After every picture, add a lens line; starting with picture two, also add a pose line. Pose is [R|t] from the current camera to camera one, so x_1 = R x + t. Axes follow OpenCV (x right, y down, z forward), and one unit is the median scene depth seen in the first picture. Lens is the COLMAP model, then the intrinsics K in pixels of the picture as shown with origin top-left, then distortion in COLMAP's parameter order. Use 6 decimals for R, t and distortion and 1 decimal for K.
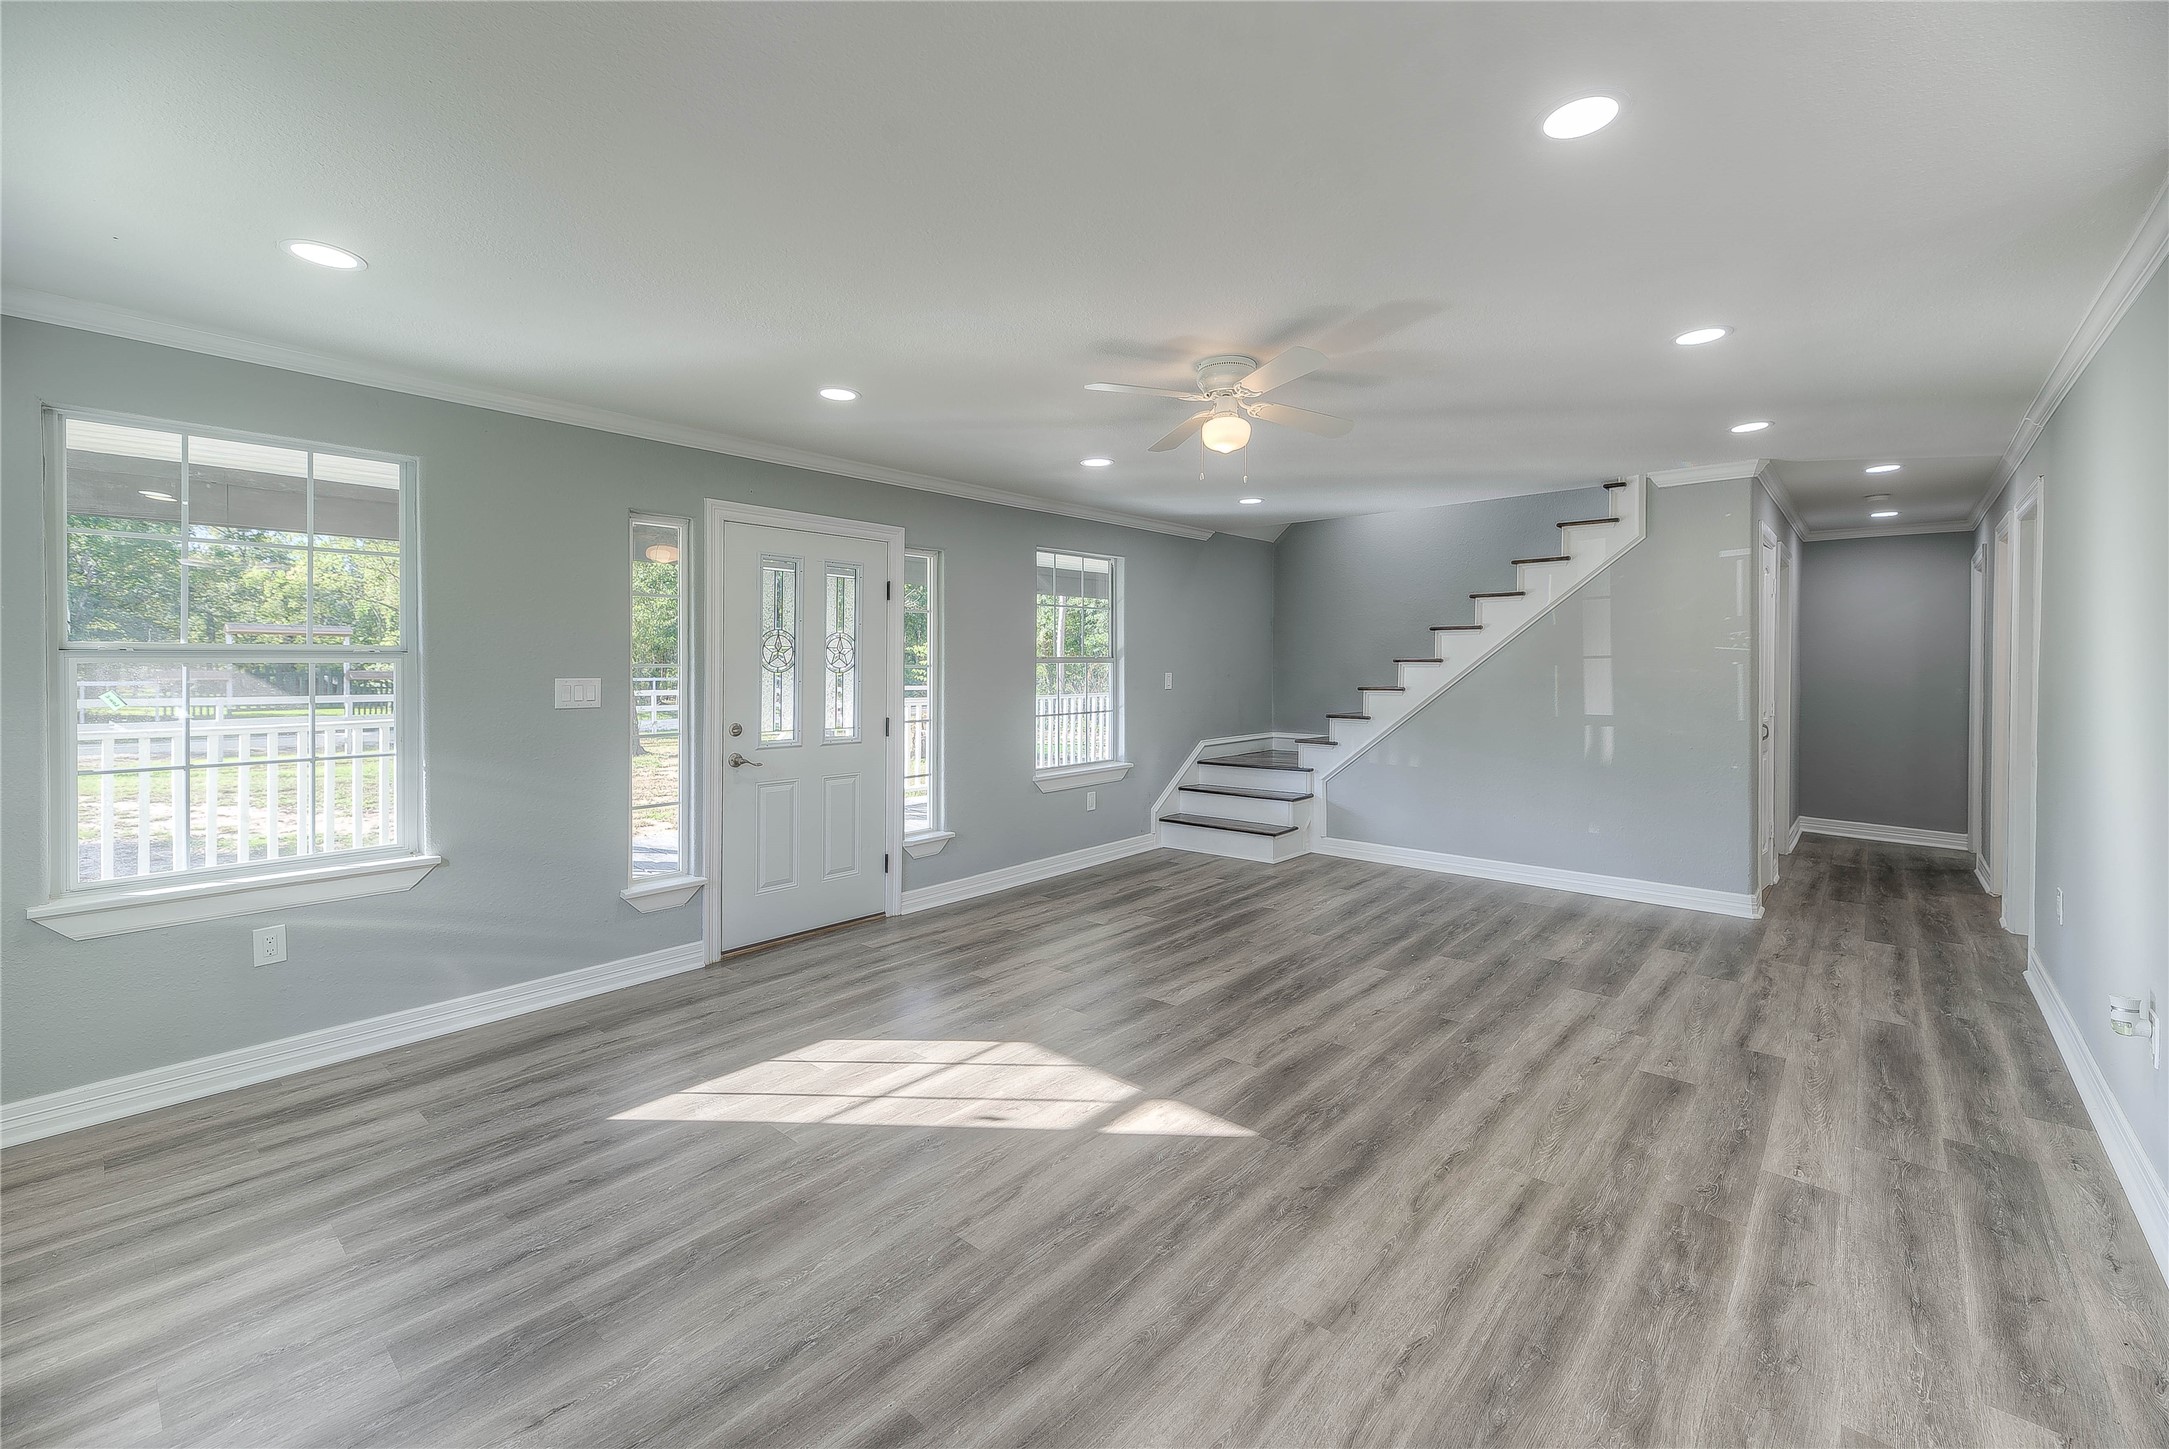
lens RADIAL K [[888.7, 0, 1094.7], [0, 888.7, 662.7], [0, 0, 1]] dist [0.001985, -0.000492]
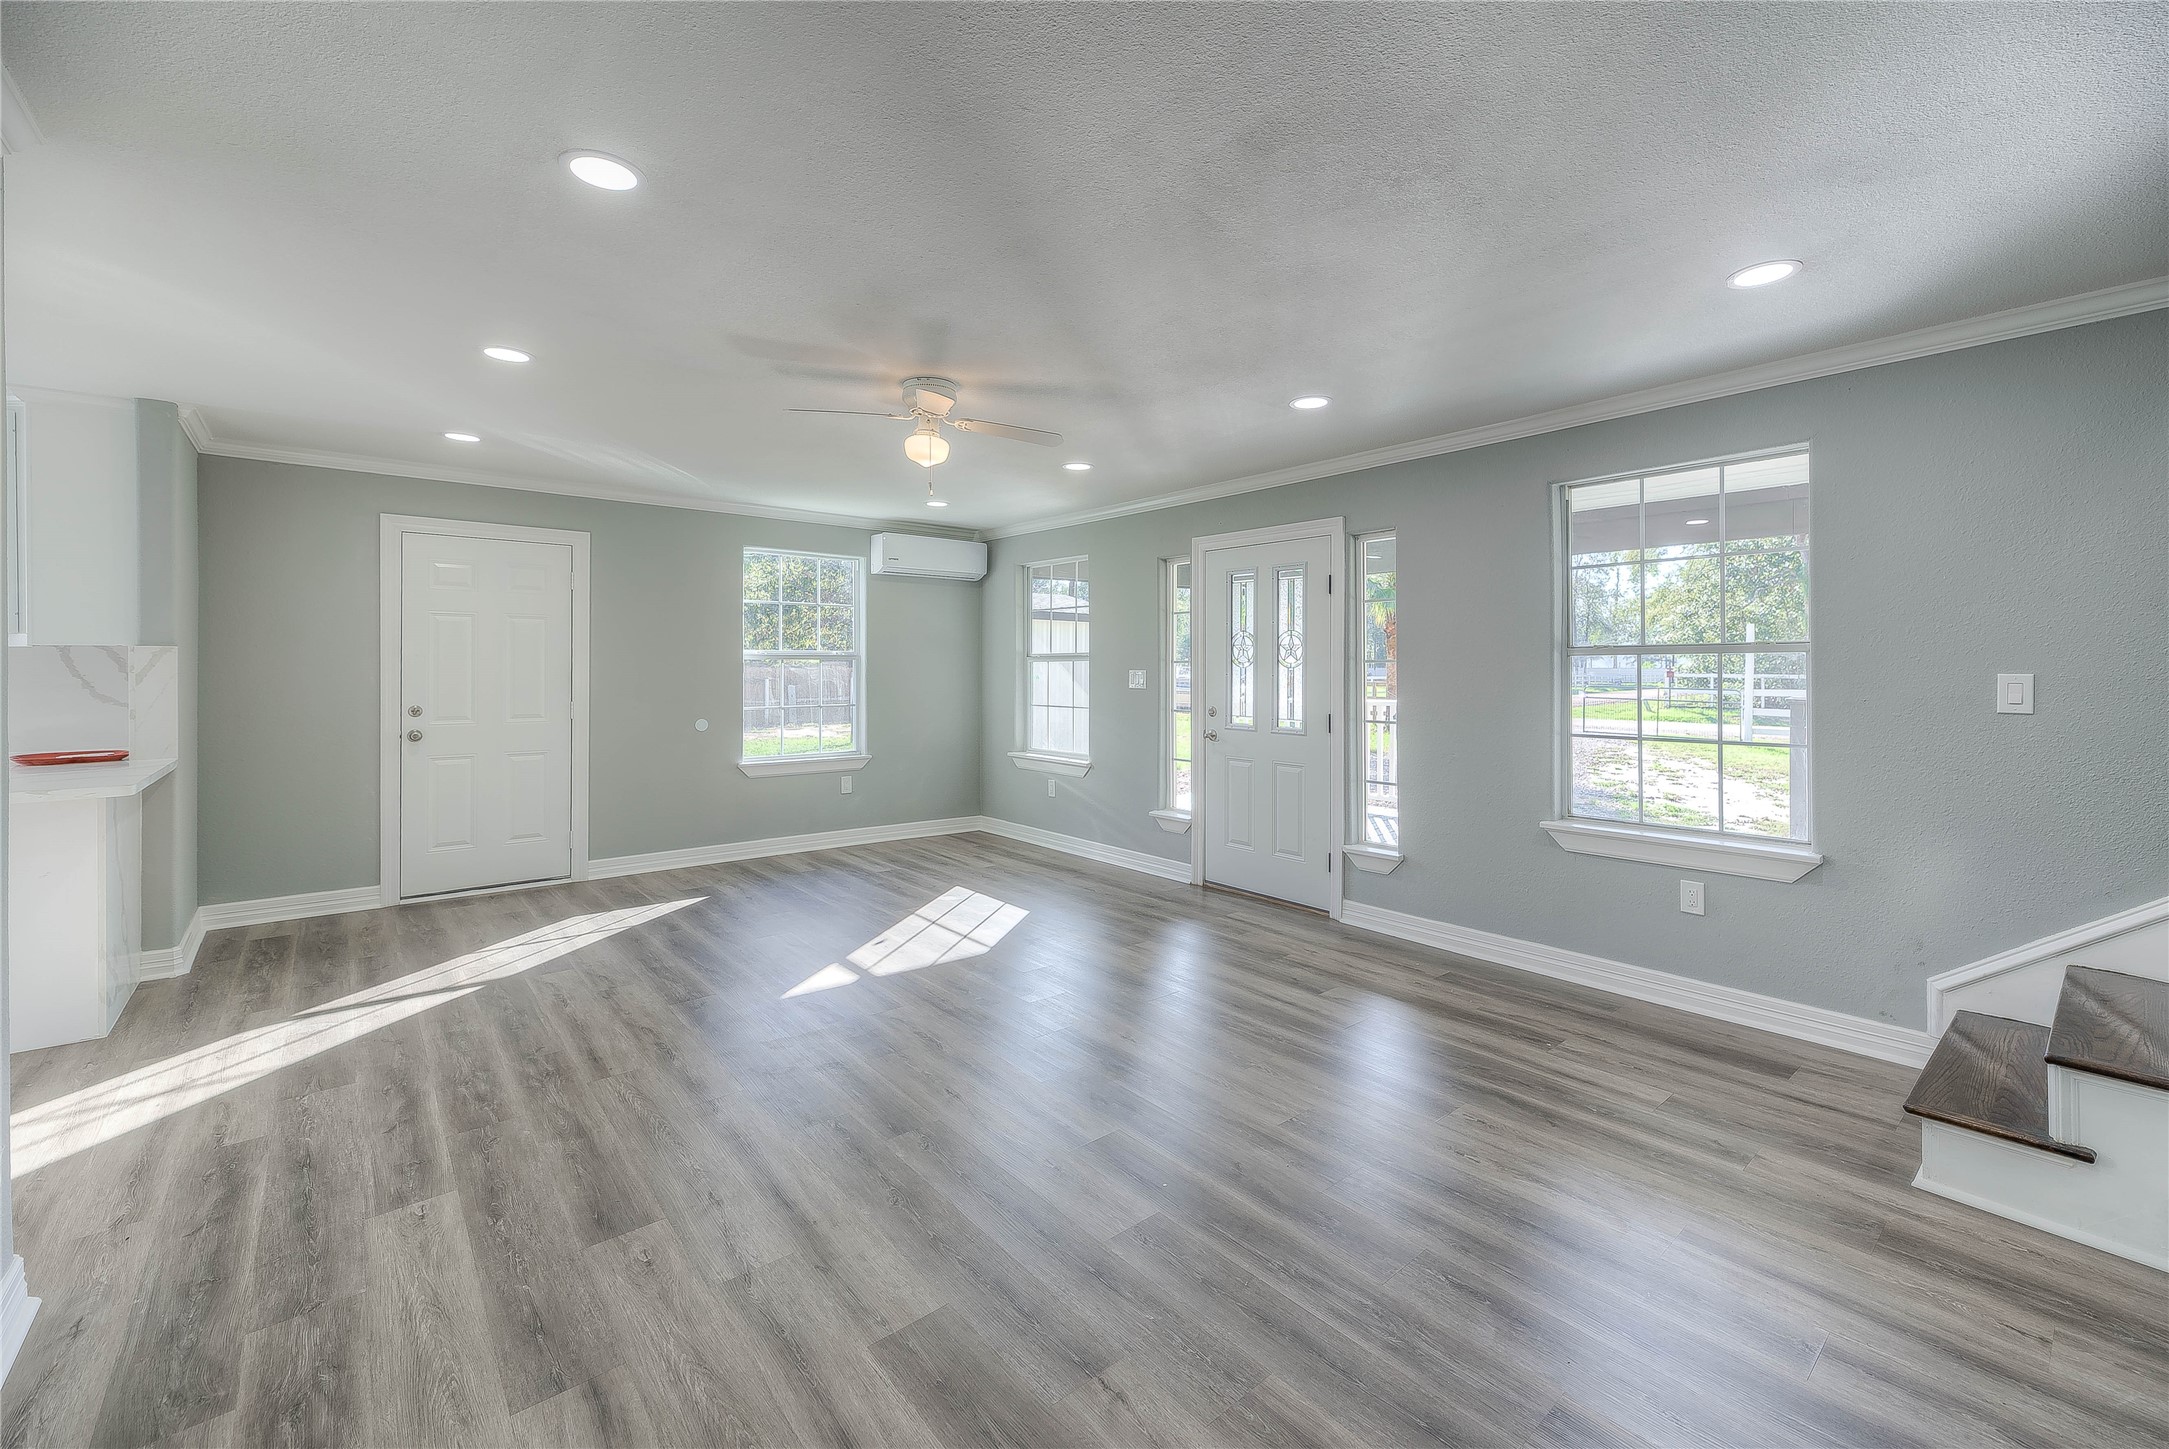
lens RADIAL K [[888.7, 0, 1094.7], [0, 888.7, 662.7], [0, 0, 1]] dist [0.001985, -0.000492]
pose [[-0.141576, 0.000084, -0.989927, 1.342745], [0.004518, 0.999990, -0.000561, 0.006910], [0.989917, -0.004552, -0.141575, 1.526384]]
